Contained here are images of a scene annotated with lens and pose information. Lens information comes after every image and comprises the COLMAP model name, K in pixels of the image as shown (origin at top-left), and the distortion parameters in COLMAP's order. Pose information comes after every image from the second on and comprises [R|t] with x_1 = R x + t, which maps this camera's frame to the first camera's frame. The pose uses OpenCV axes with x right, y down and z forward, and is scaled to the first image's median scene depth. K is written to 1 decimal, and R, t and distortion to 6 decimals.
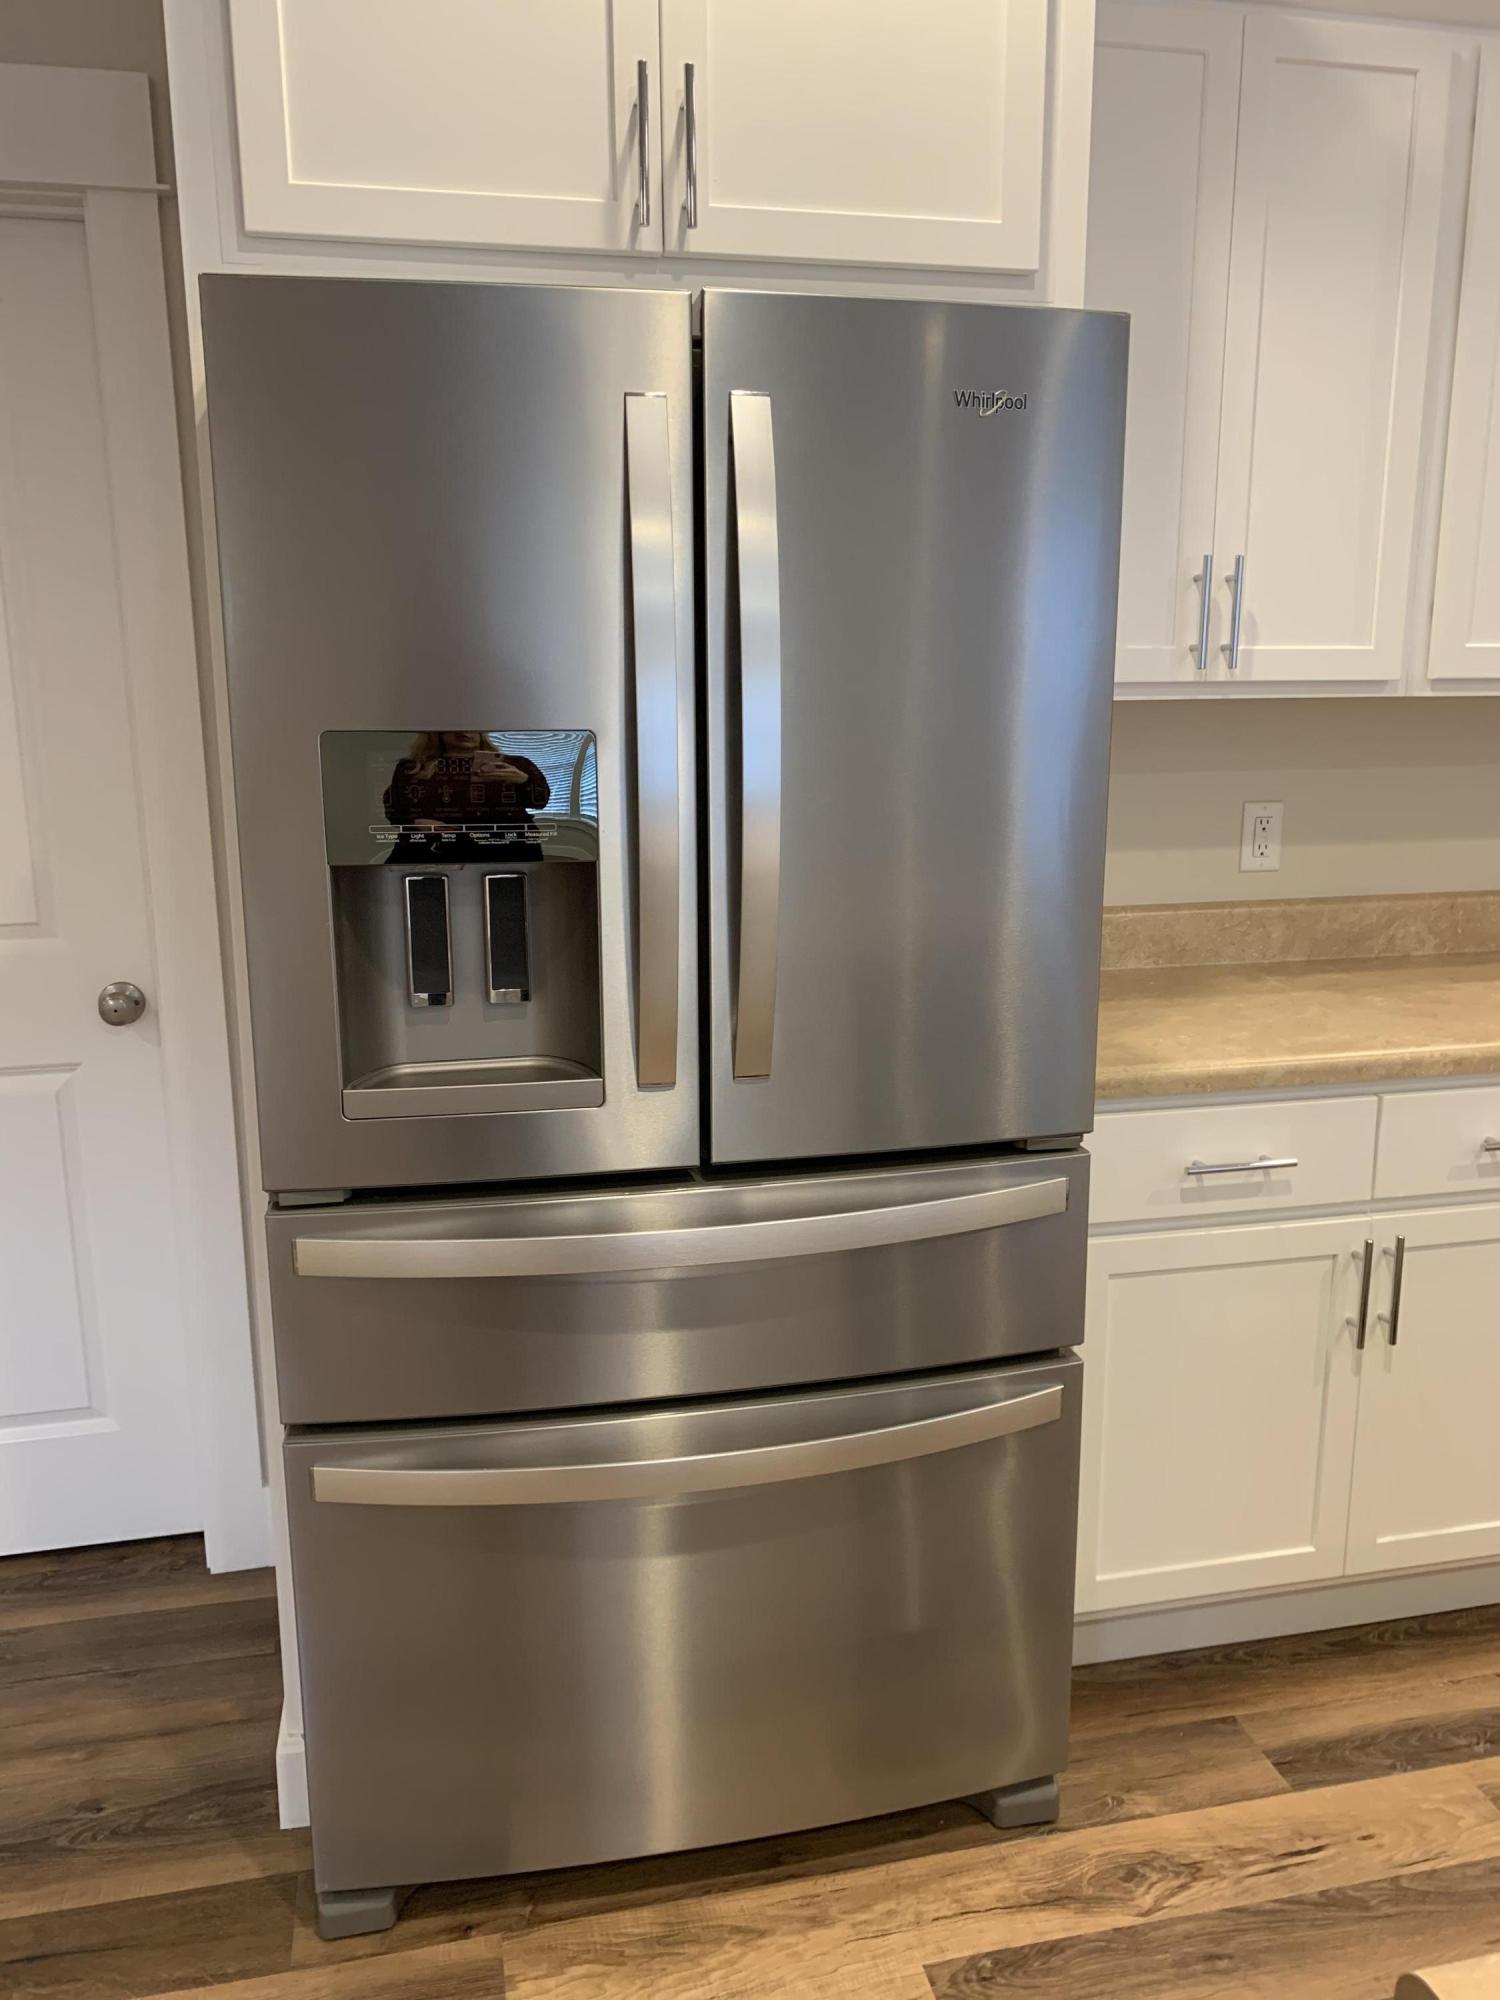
lens RADIAL K [[1532.3, 0, 753.0], [0, 1532.3, 992.5], [0, 0, 1]] dist [0.023071, -0.008673]
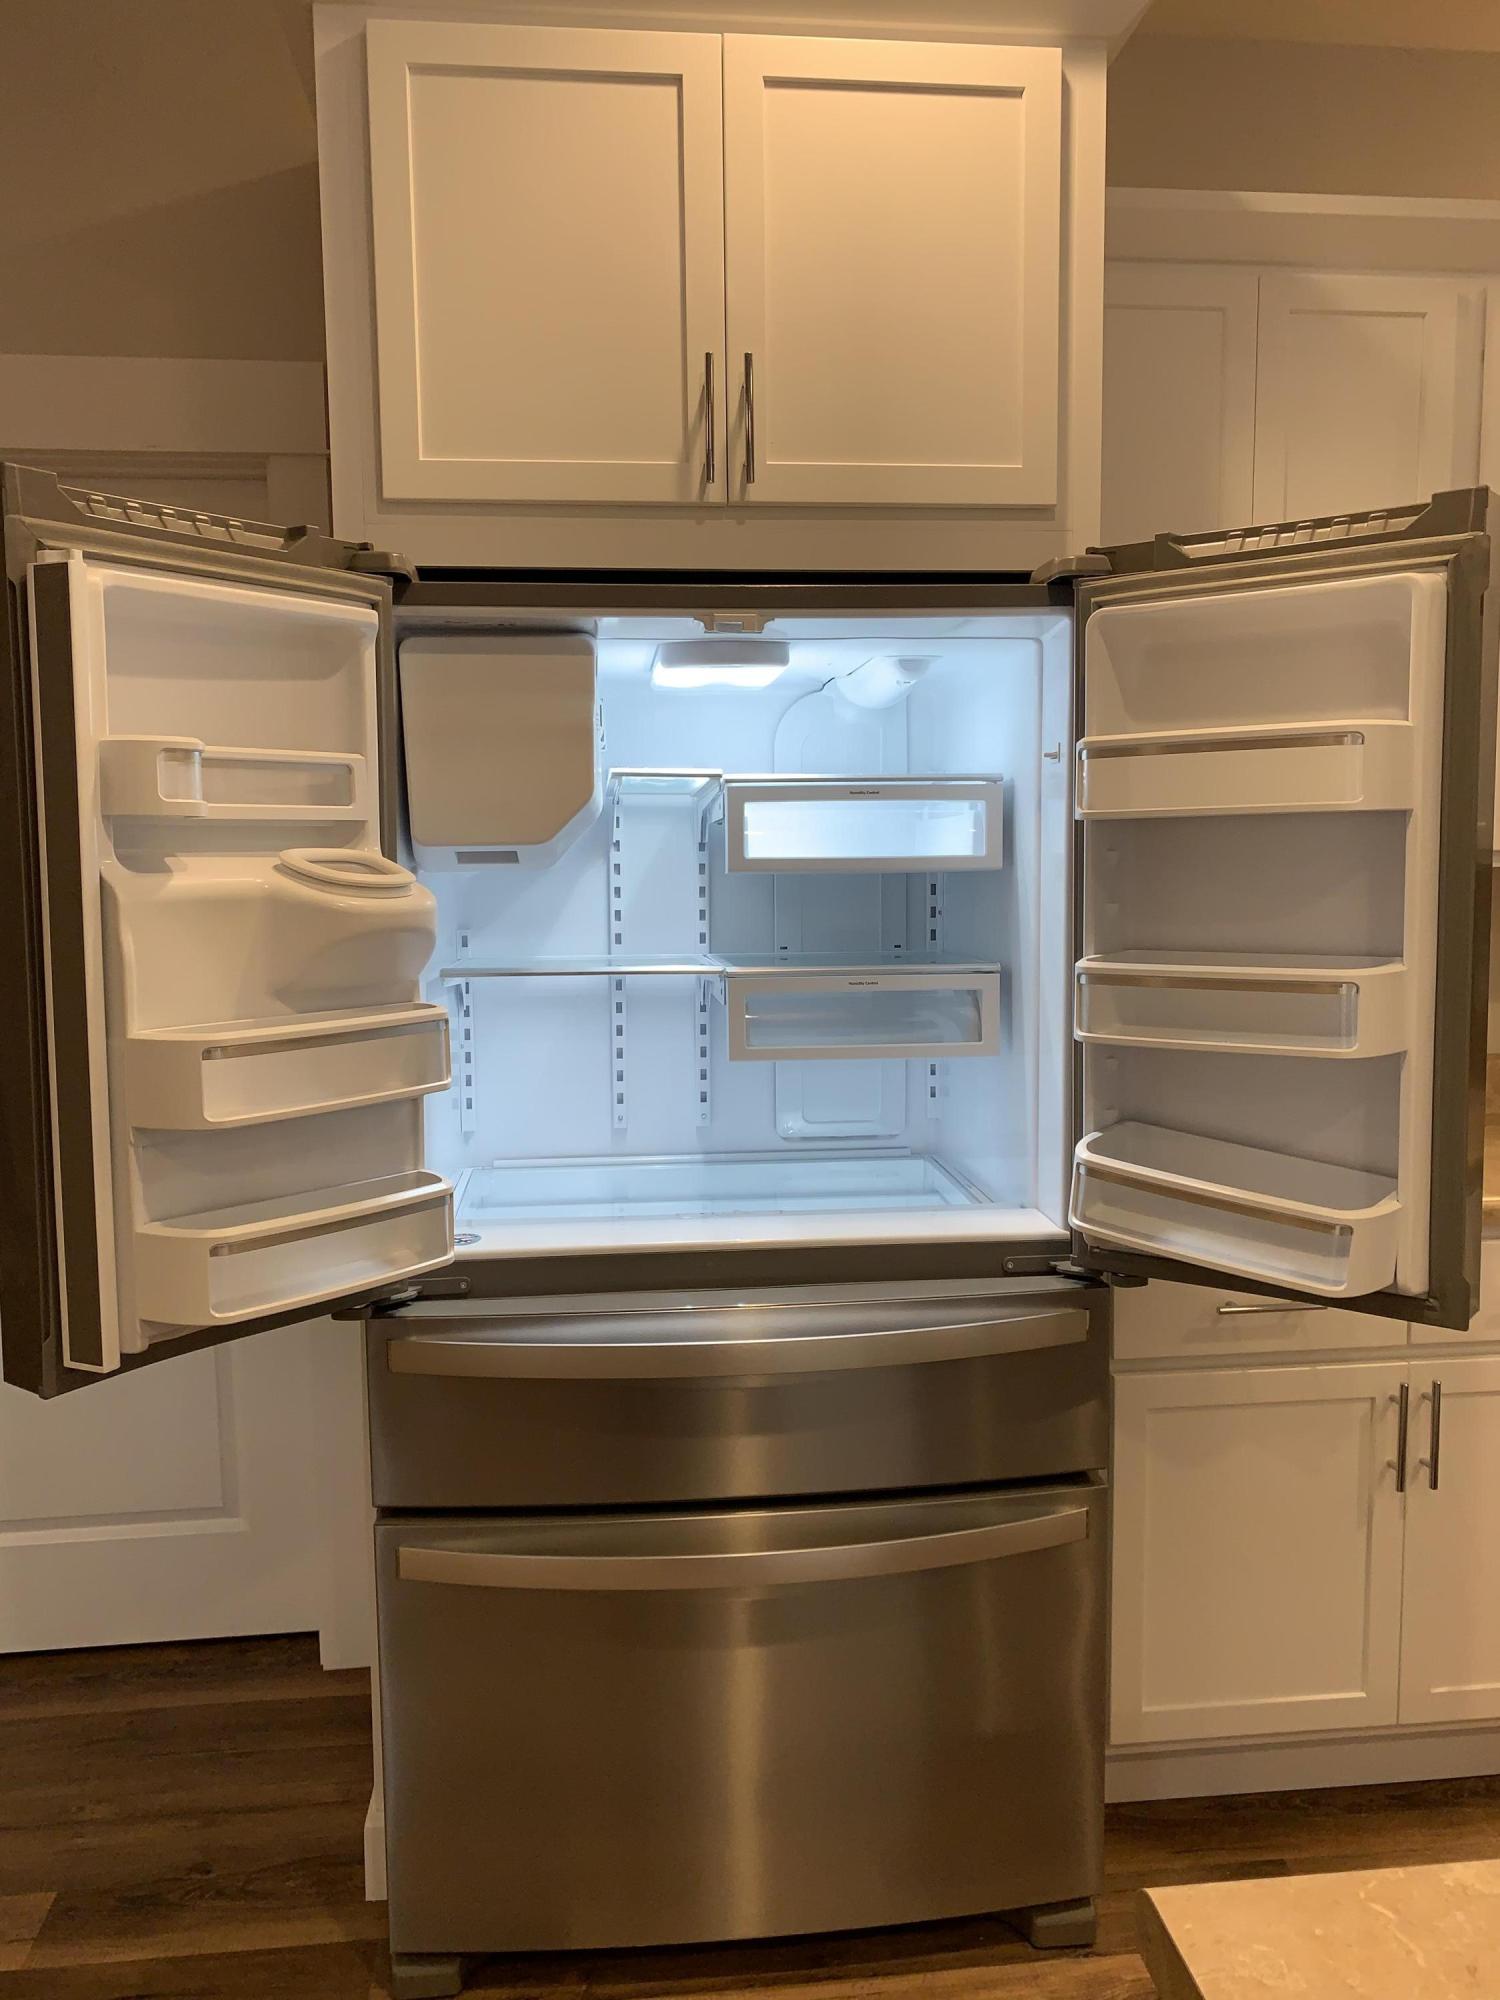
lens RADIAL K [[1535.0, 0, 750.0], [0, 1535.0, 1000.0], [0, 0, 1]] dist [0.024018, -0.009636]
pose [[0.994297, 0.006500, -0.106447, 0.073322], [-0.016899, 0.995133, -0.097083, 0.012094], [0.105298, 0.098328, 0.989568, -0.109486]]
